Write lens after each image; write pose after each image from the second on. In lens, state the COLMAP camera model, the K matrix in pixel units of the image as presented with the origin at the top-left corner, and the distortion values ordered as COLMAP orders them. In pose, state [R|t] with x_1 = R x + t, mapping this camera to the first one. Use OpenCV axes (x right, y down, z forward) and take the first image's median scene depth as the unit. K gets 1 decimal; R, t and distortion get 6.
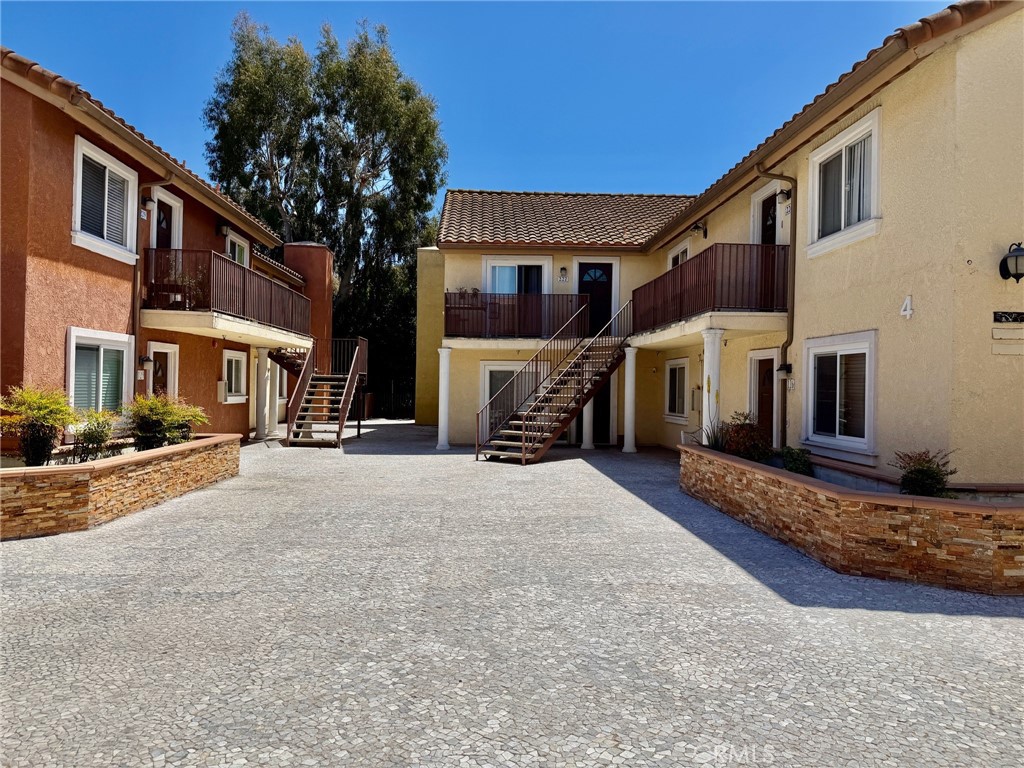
lens RADIAL K [[721.8, 0, 511.4], [0, 721.8, 383.5], [0, 0, 1]] dist [-0.013703, -0.004714]
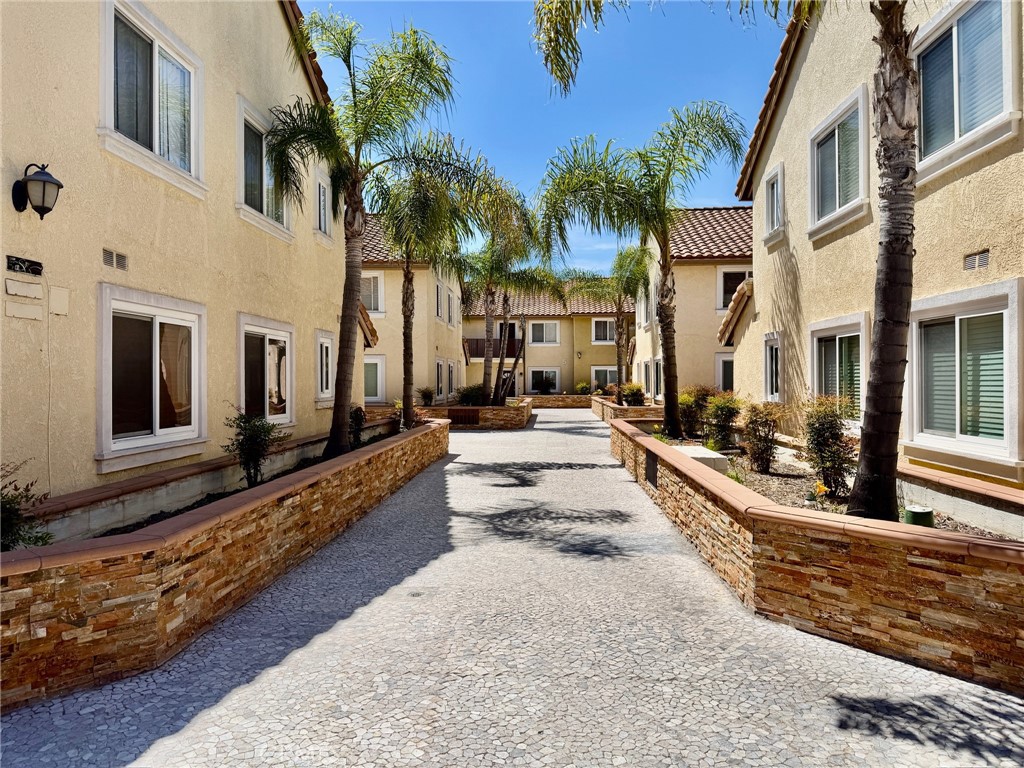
lens RADIAL K [[721.8, 0, 512.8], [0, 721.8, 379.8], [0, 0, 1]] dist [-0.013703, -0.004714]
pose [[0.089603, -0.018947, 0.995797, 0.031696], [0.003255, 0.999819, 0.018731, 0.011904], [-0.995972, 0.001563, 0.089649, 0.575641]]
